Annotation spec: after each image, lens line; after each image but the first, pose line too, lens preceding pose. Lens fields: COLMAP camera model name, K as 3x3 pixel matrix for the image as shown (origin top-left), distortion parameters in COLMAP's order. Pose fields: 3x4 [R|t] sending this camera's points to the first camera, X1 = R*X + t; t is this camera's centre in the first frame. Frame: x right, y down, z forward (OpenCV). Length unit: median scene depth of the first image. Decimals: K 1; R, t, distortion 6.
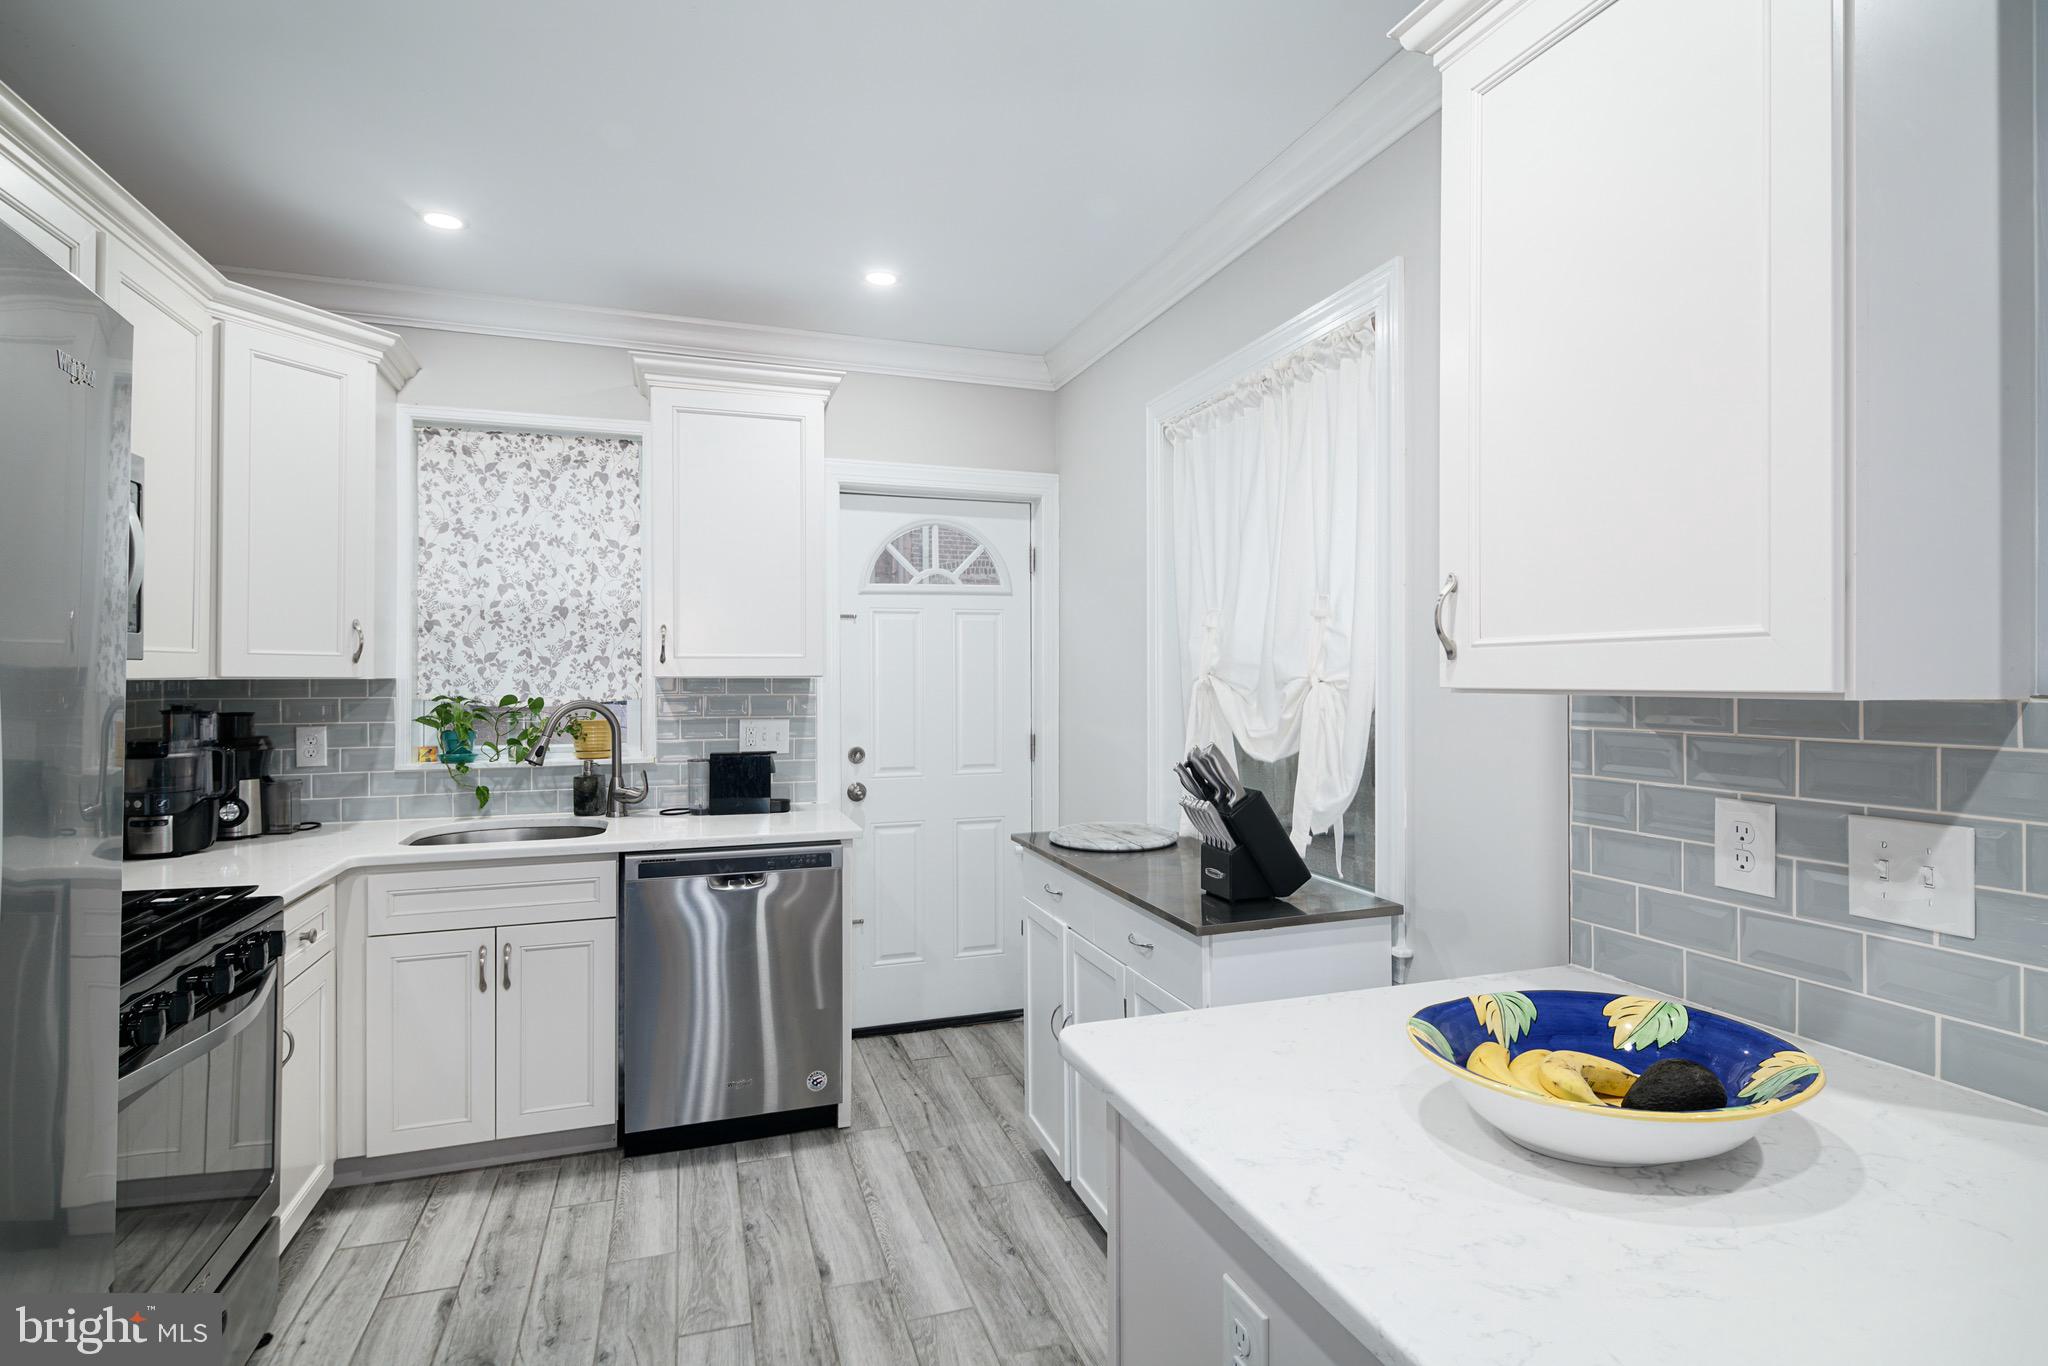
lens RADIAL K [[999.4, 0, 1036.6], [0, 999.4, 681.2], [0, 0, 1]] dist [0.005892, -0.001395]
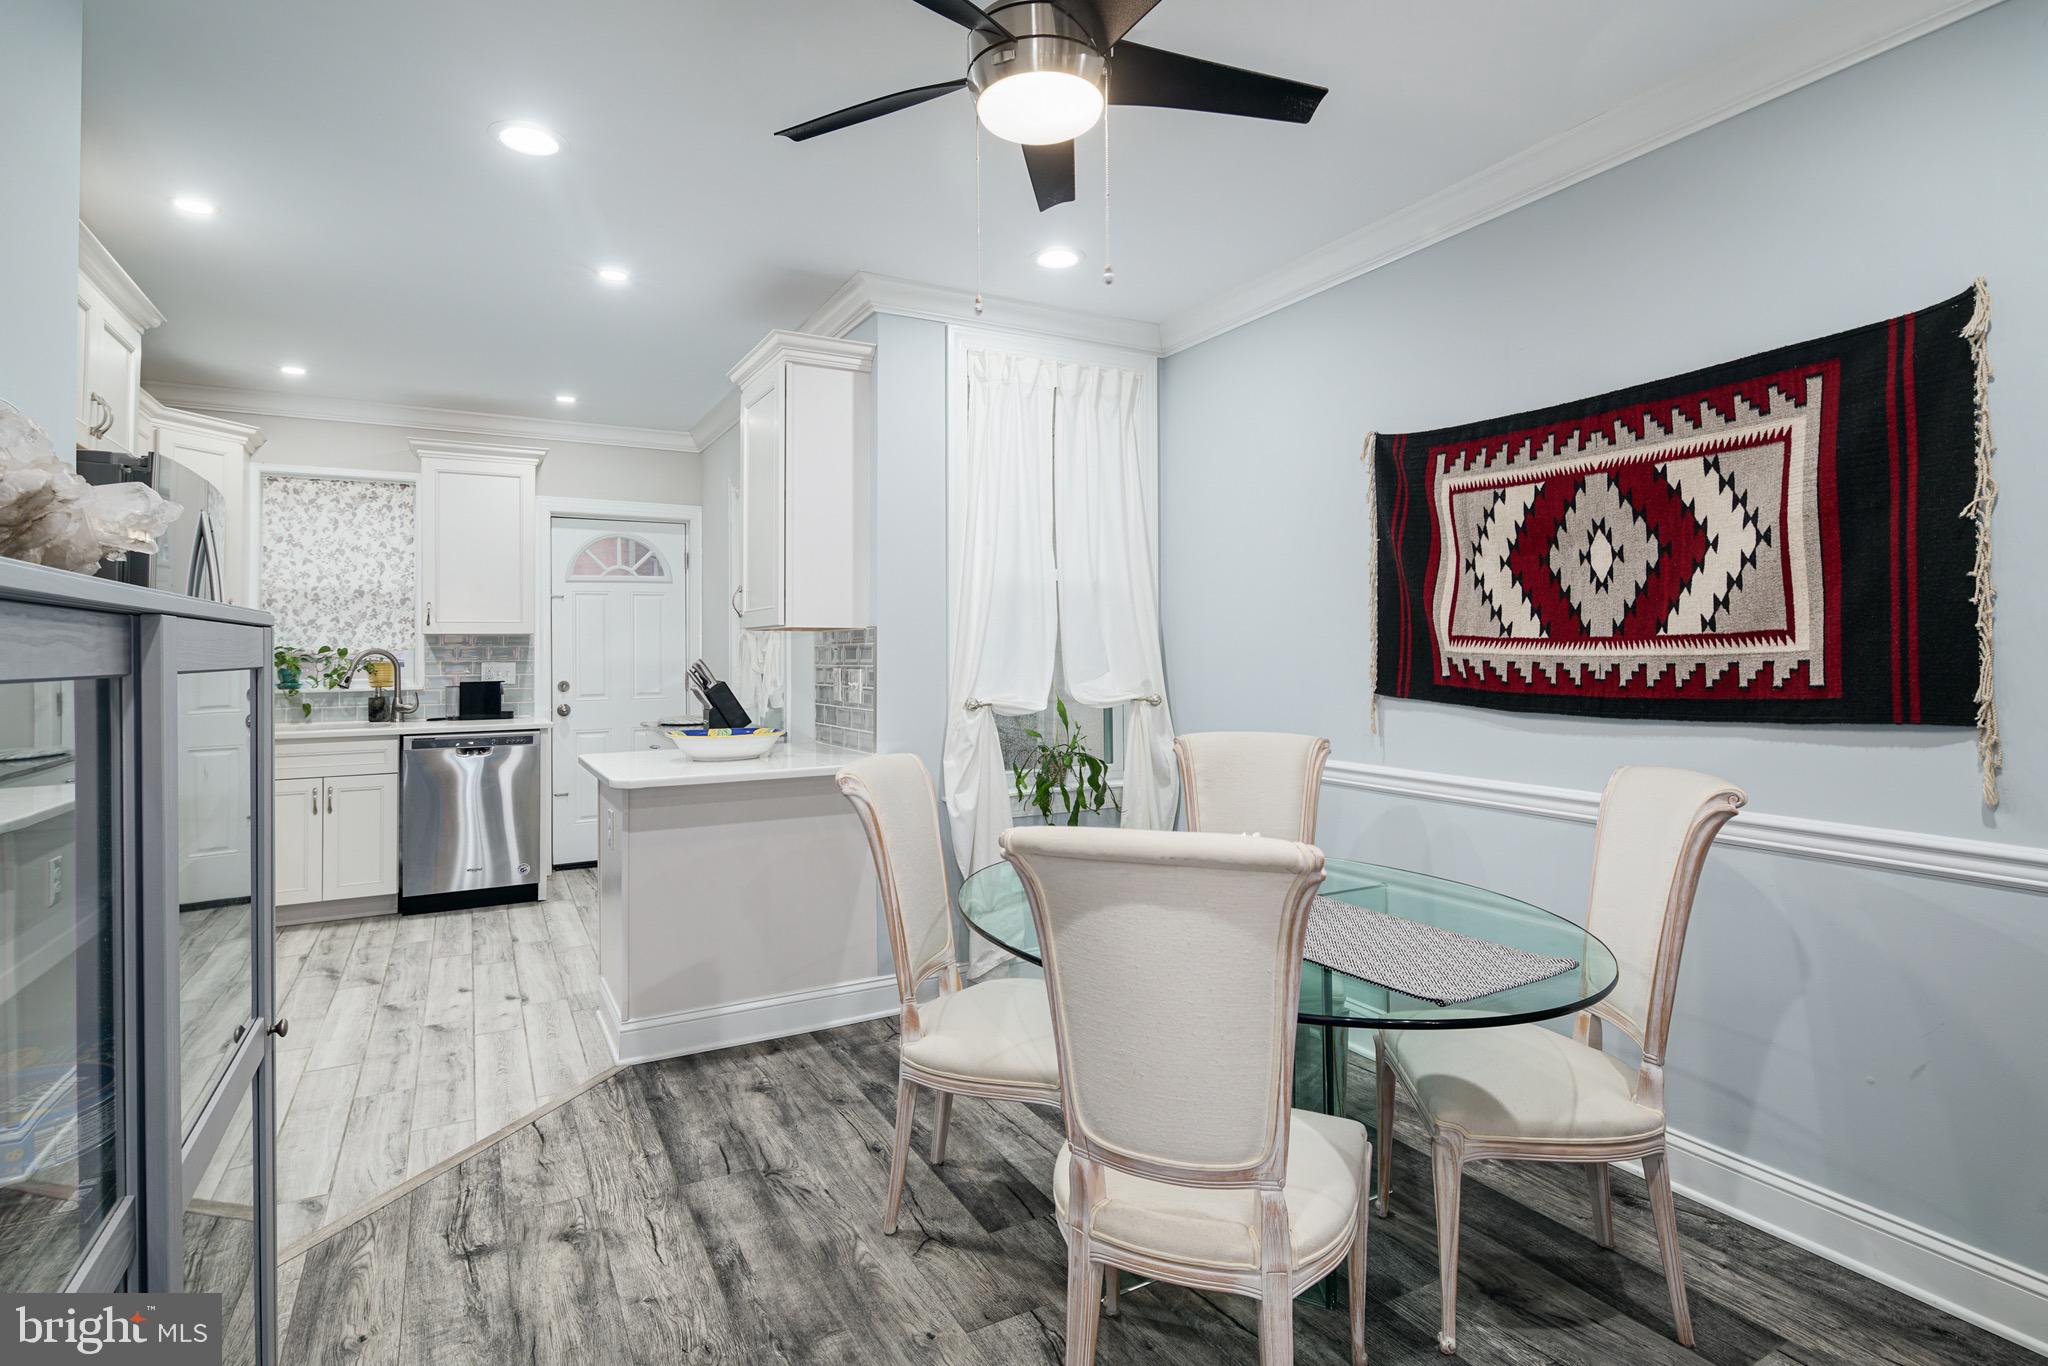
lens RADIAL K [[1048.7, 0, 1018.2], [0, 1048.7, 640.9], [0, 0, 1]] dist [0.001568, 0.000538]
pose [[0.989677, -0.003150, 0.143280, 0.319326], [0.005608, 0.999844, -0.016757, 0.039406], [-0.143205, 0.017387, 0.989540, -0.796305]]
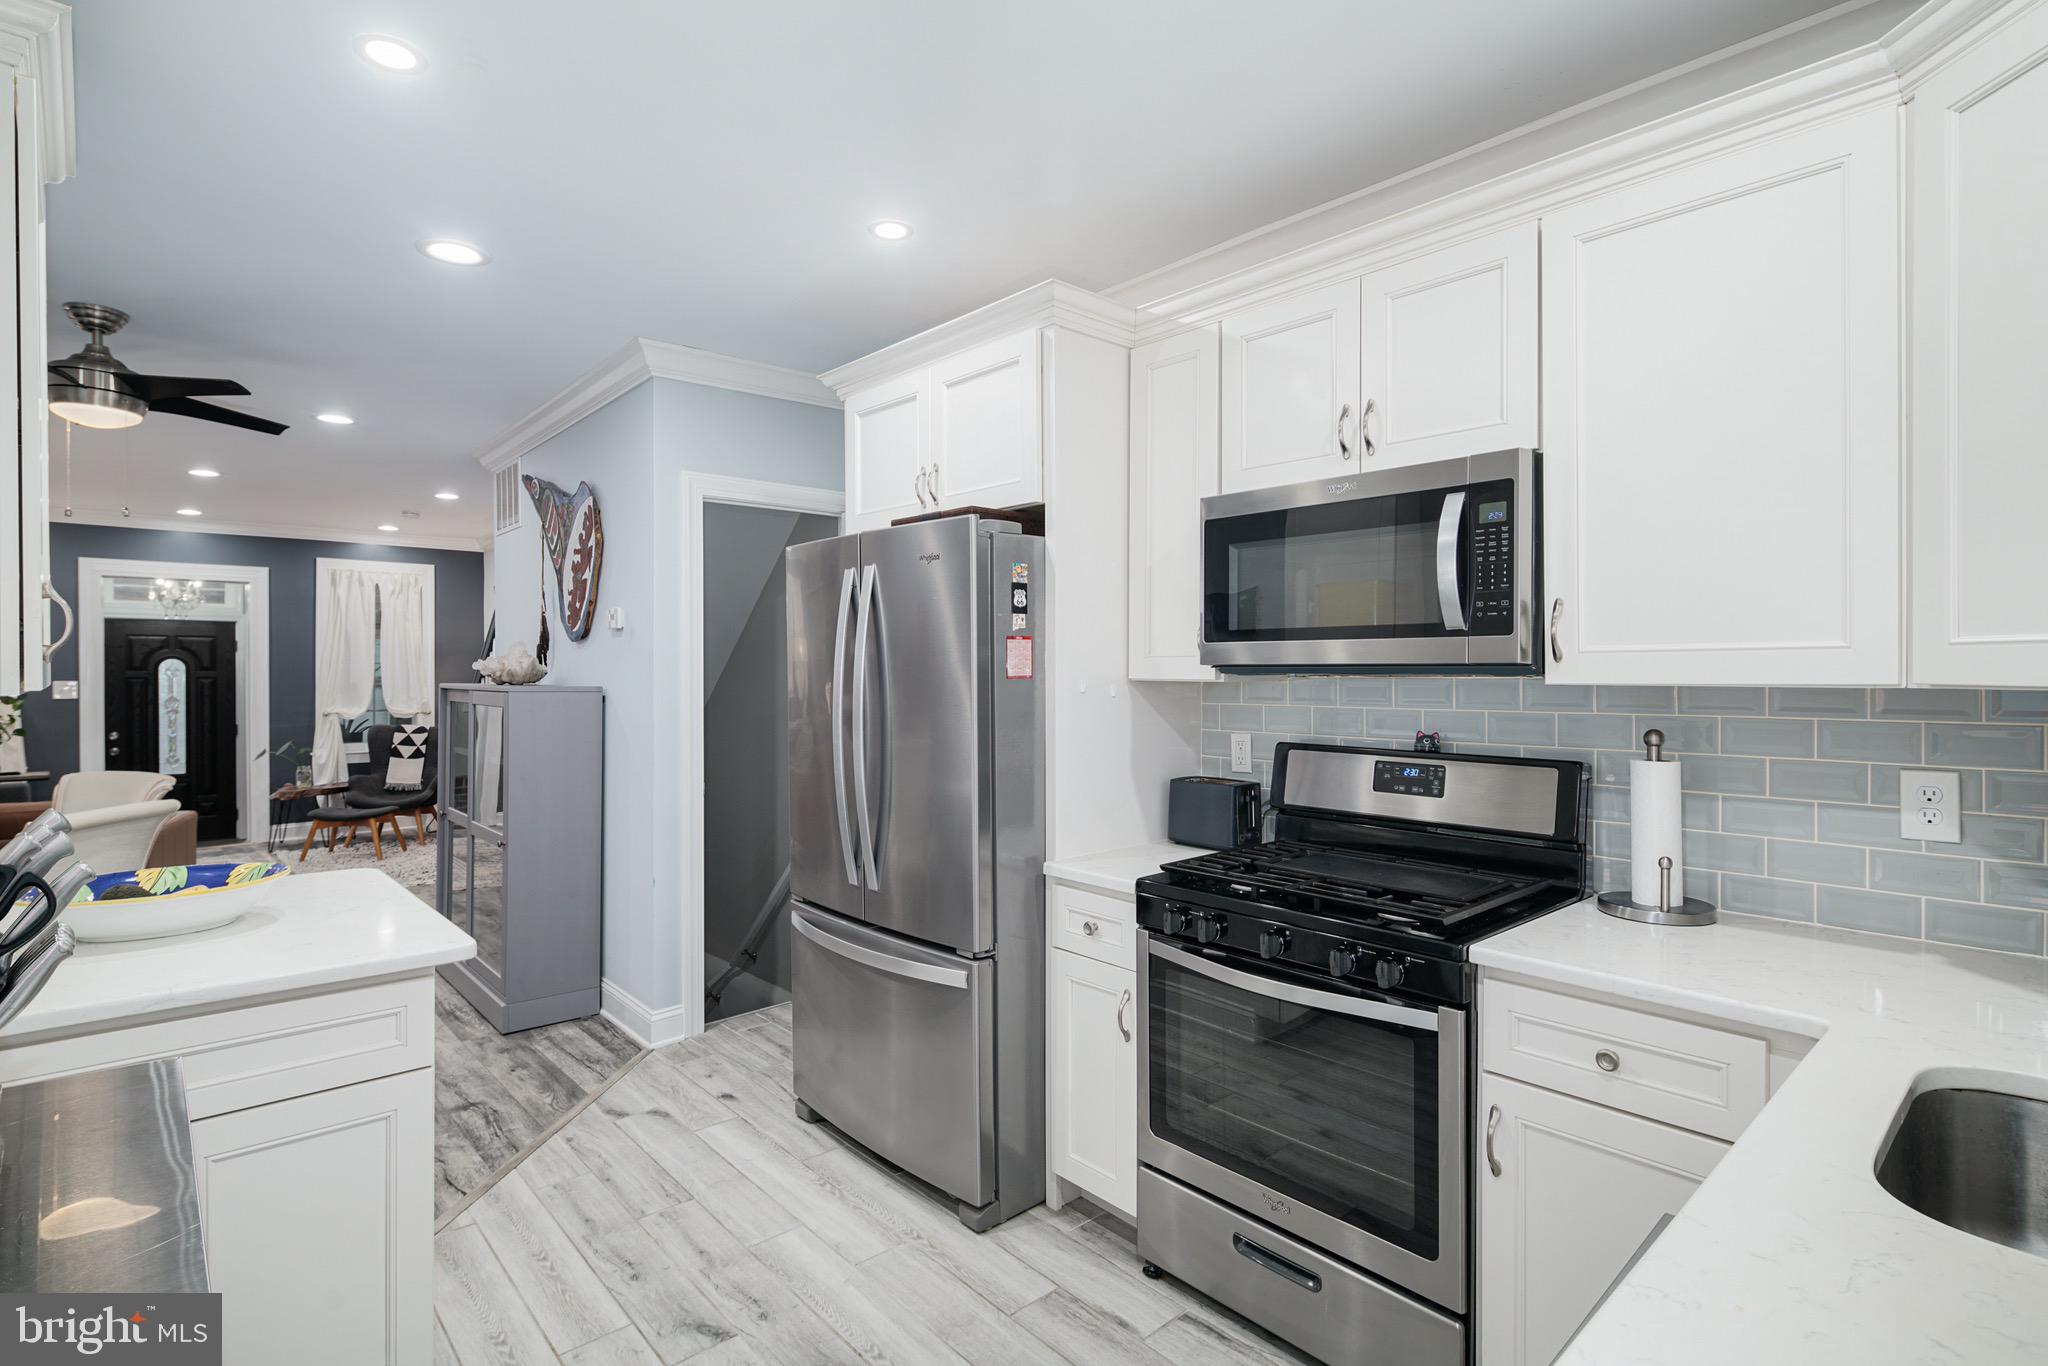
lens RADIAL K [[999.4, 0, 1017.2], [0, 999.4, 678.1], [0, 0, 1]] dist [0.005892, -0.001395]
pose [[-0.927437, -0.000187, -0.373981, -0.068974], [-0.004517, 0.999933, 0.010702, -0.007457], [0.373953, 0.011615, -0.927375, 1.059430]]
